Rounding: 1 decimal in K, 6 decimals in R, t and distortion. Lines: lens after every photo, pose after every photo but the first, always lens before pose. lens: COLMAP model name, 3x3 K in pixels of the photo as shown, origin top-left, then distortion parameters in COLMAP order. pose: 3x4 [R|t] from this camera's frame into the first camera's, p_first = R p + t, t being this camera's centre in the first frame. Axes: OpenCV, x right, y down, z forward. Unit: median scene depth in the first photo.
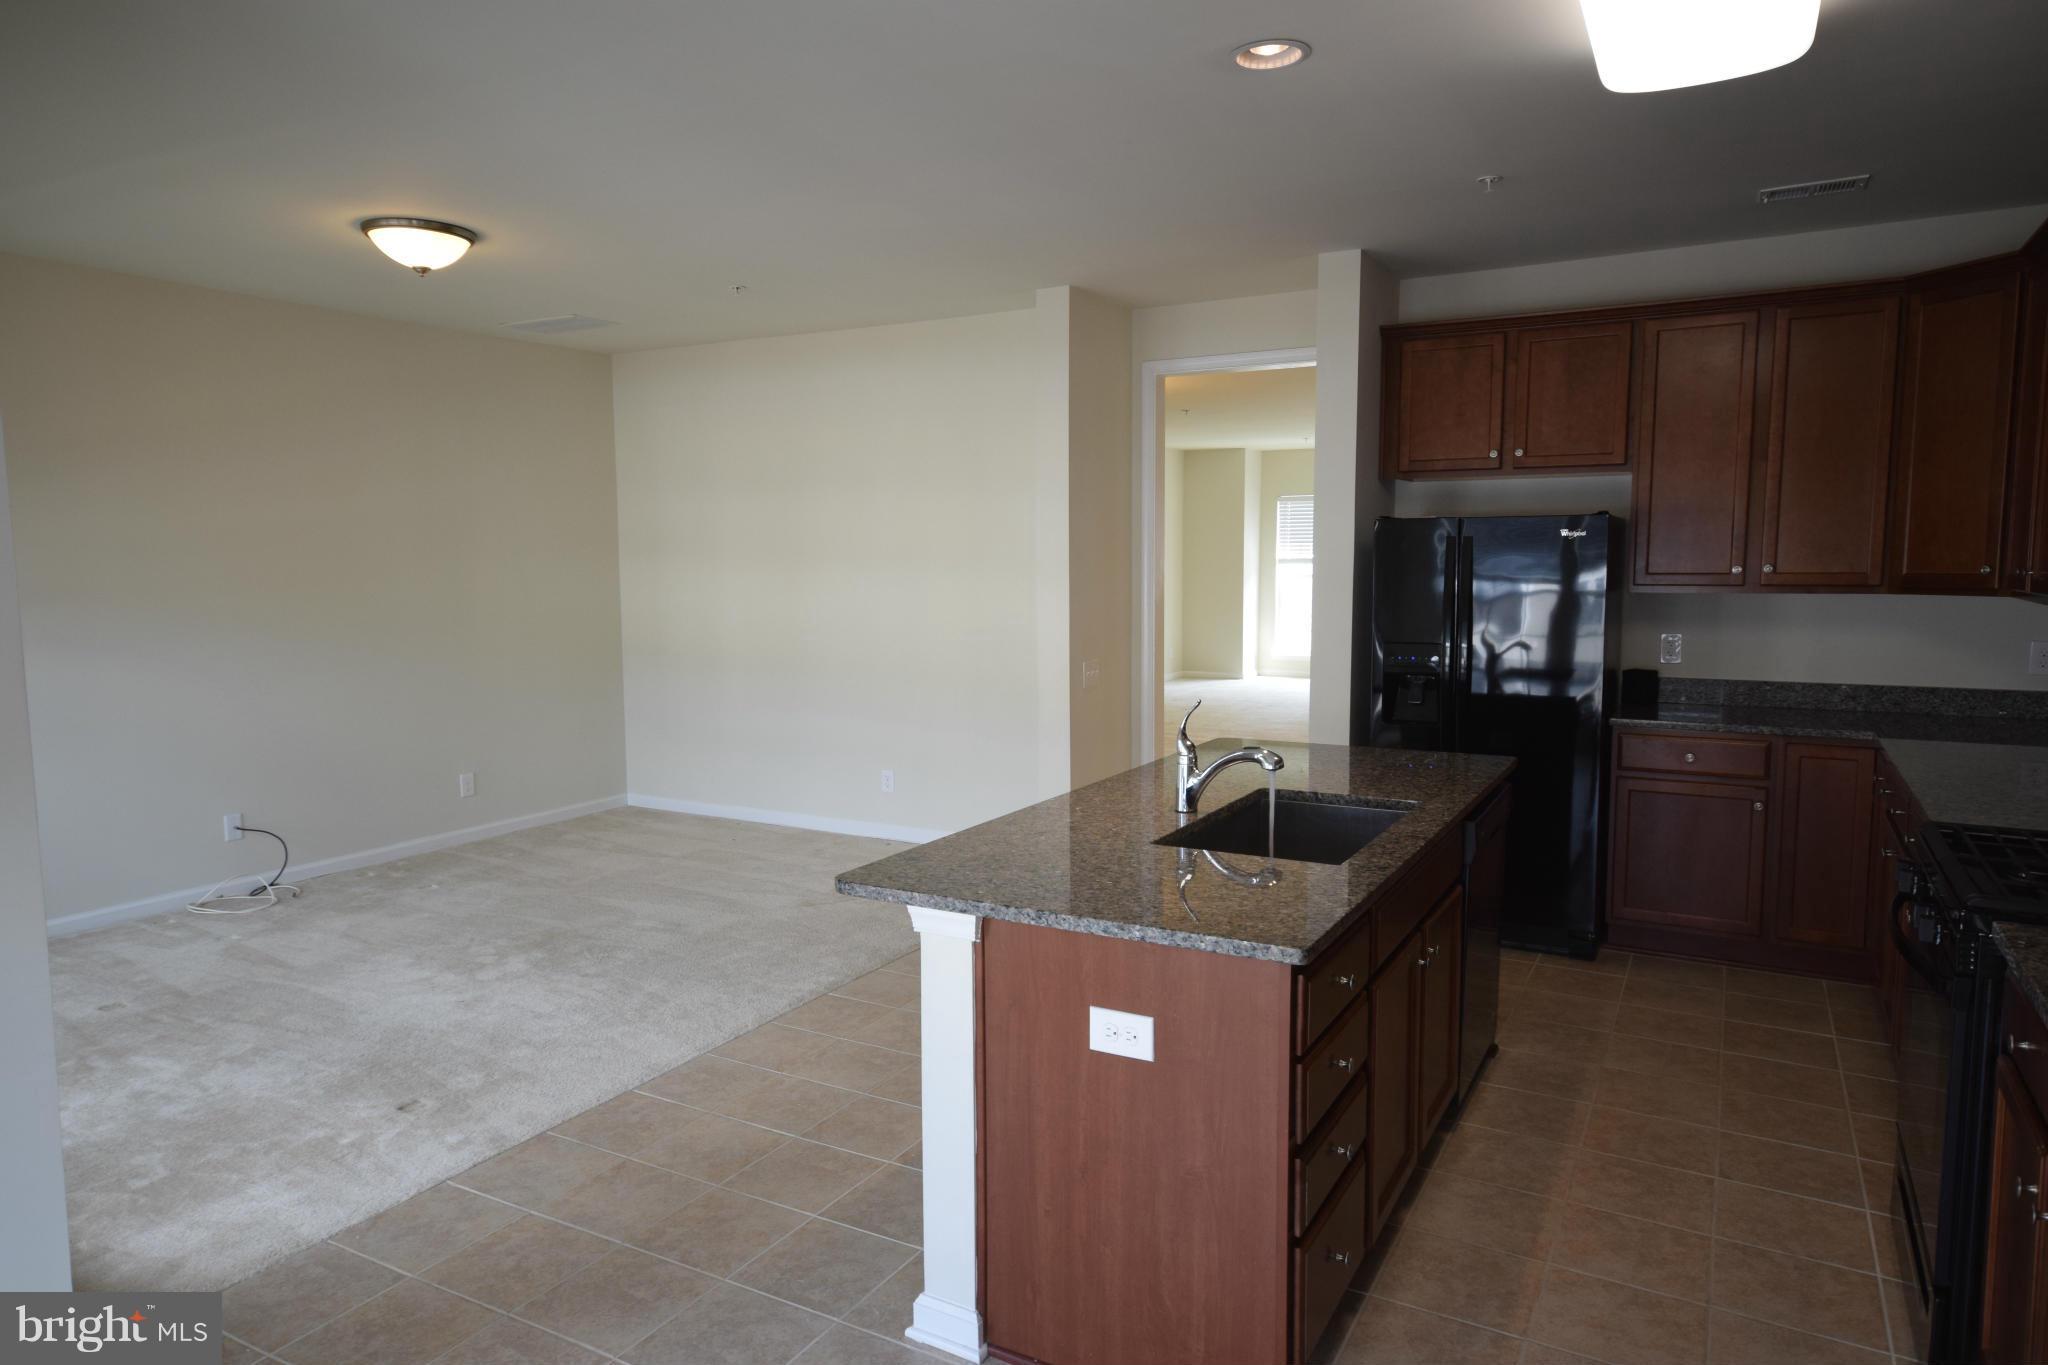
lens RADIAL K [[1283.9, 0, 1017.2], [0, 1283.9, 682.1], [0, 0, 1]] dist [0.001232, 0.030202]
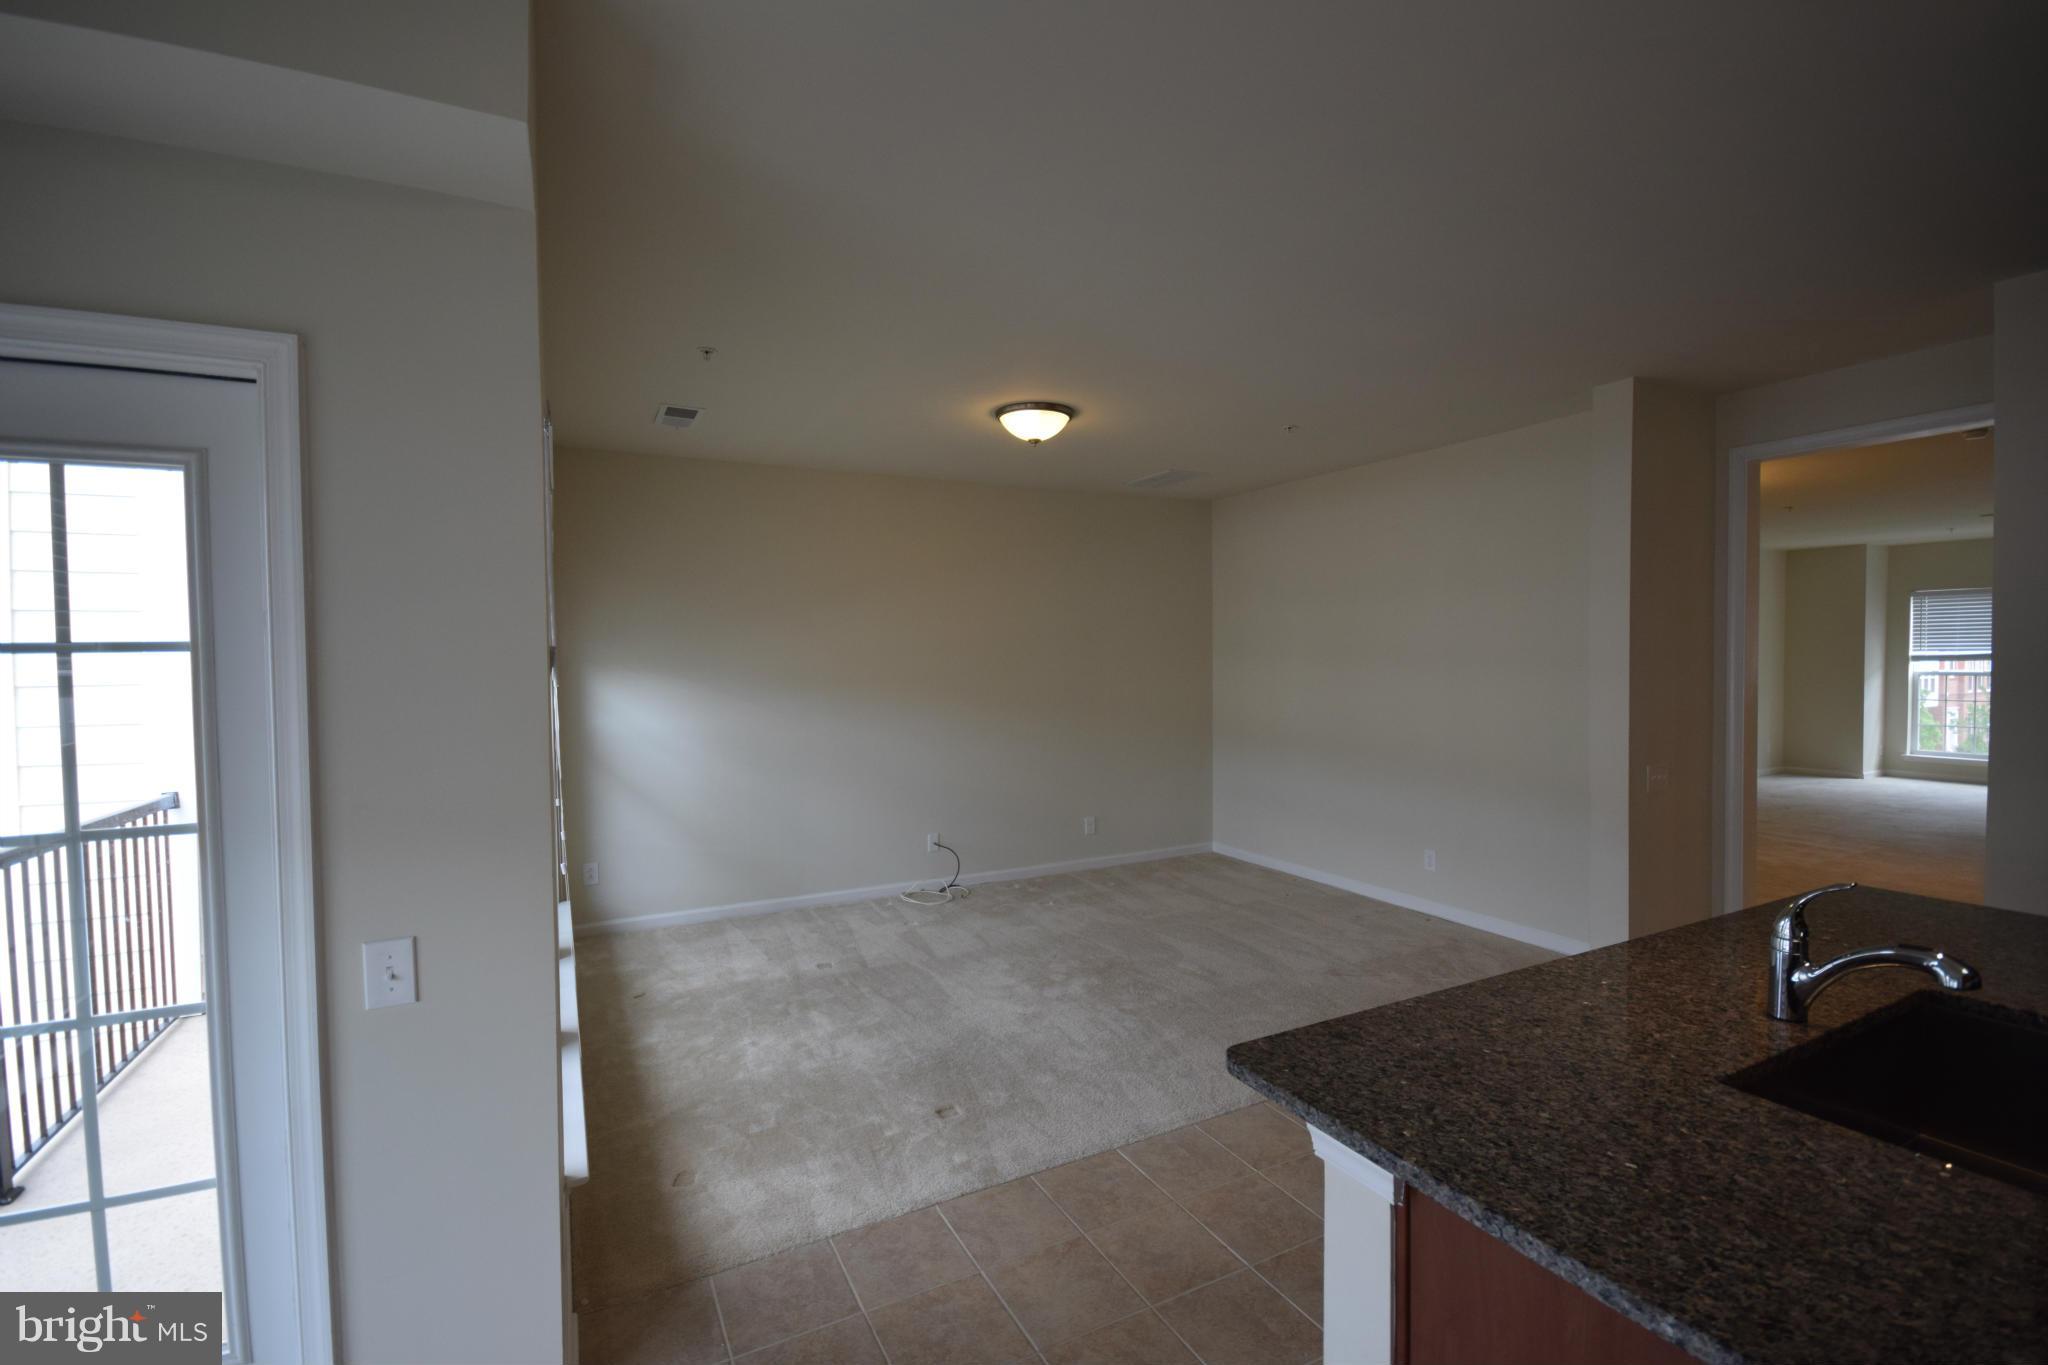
lens RADIAL K [[900.0, 0, 1021.0], [0, 900.0, 686.4], [0, 0, 1]] dist [0.015250, -0.014179]
pose [[0.841022, 0.016903, -0.540737, 0.031290], [-0.052281, 0.997373, -0.050137, -0.024047], [0.538469, 0.070437, 0.839696, 0.250712]]
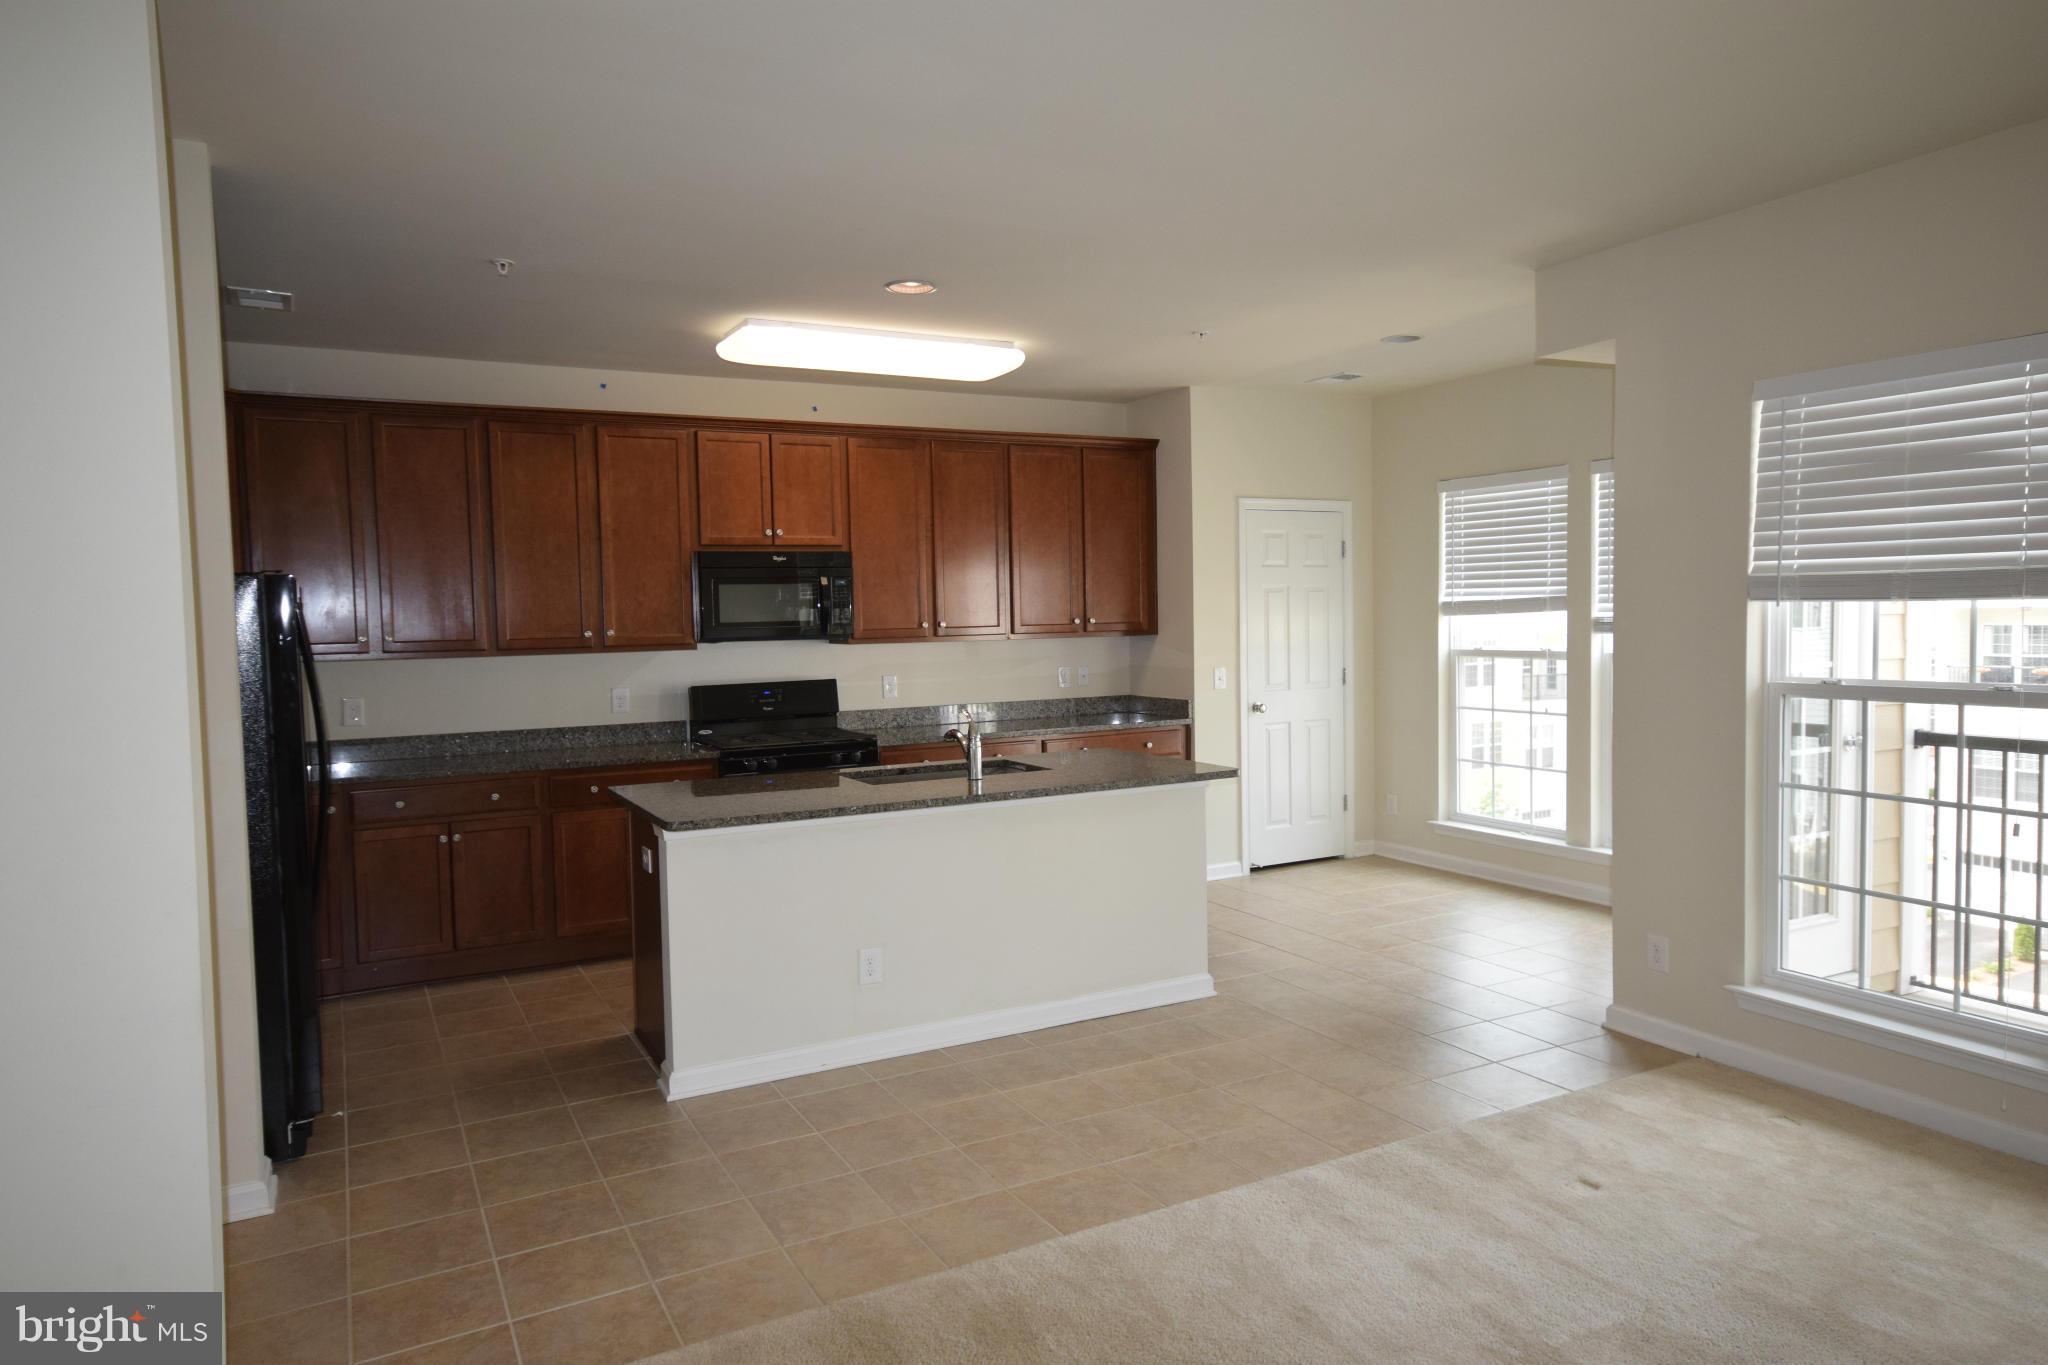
lens RADIAL K [[1283.9, 0, 1017.2], [0, 1283.9, 682.1], [0, 0, 1]] dist [0.001232, 0.030202]
pose [[-0.845910, -0.005039, 0.533302, -0.507290], [0.080570, 0.987271, 0.137126, -0.152740], [-0.527205, 0.158965, -0.834737, 1.583220]]
